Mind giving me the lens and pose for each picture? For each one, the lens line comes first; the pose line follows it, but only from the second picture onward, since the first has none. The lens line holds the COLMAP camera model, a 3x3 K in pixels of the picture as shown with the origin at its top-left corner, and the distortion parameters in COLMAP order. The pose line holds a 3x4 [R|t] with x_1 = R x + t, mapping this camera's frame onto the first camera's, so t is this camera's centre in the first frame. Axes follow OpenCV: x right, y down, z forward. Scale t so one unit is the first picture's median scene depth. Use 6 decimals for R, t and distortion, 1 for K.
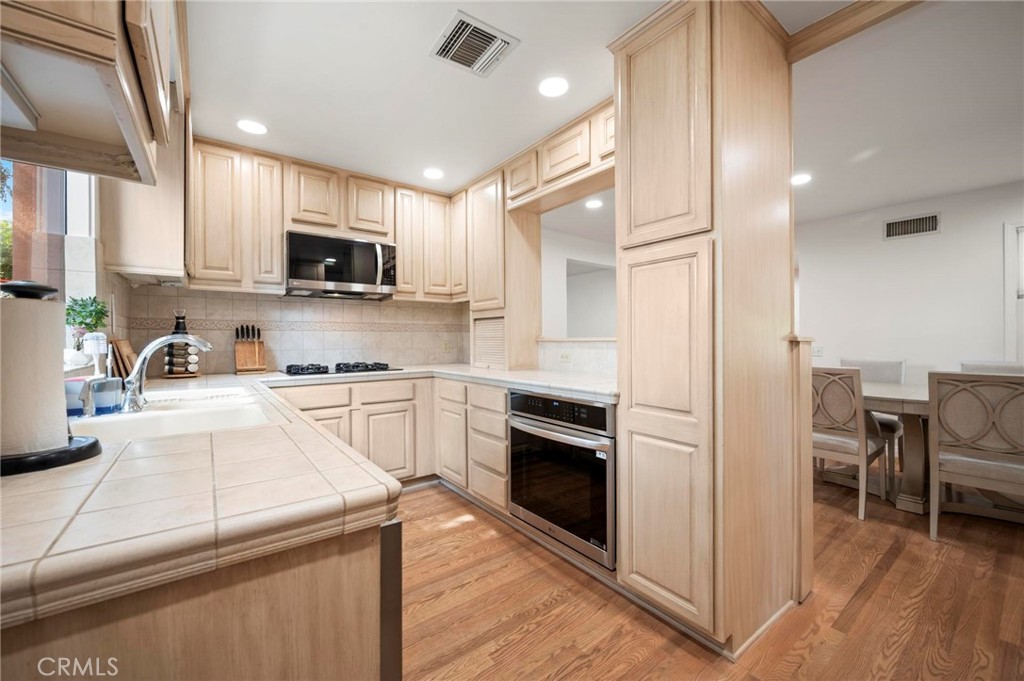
lens RADIAL K [[408.5, 0, 507.0], [0, 408.5, 338.6], [0, 0, 1]] dist [-0.002699, -0.000060]
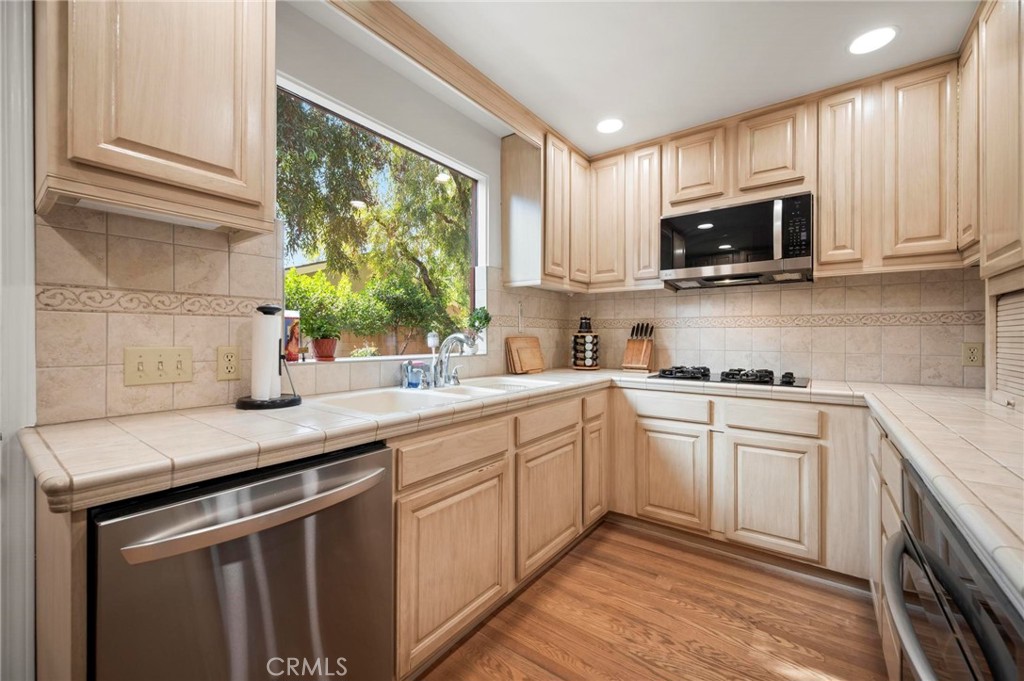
lens RADIAL K [[408.5, 0, 509.6], [0, 408.5, 339.1], [0, 0, 1]] dist [-0.002699, -0.000060]
pose [[0.286843, 0.011032, -0.957914, 0.227422], [-0.003641, 0.999939, 0.010426, -0.003182], [0.957971, 0.000497, 0.286866, 0.398655]]
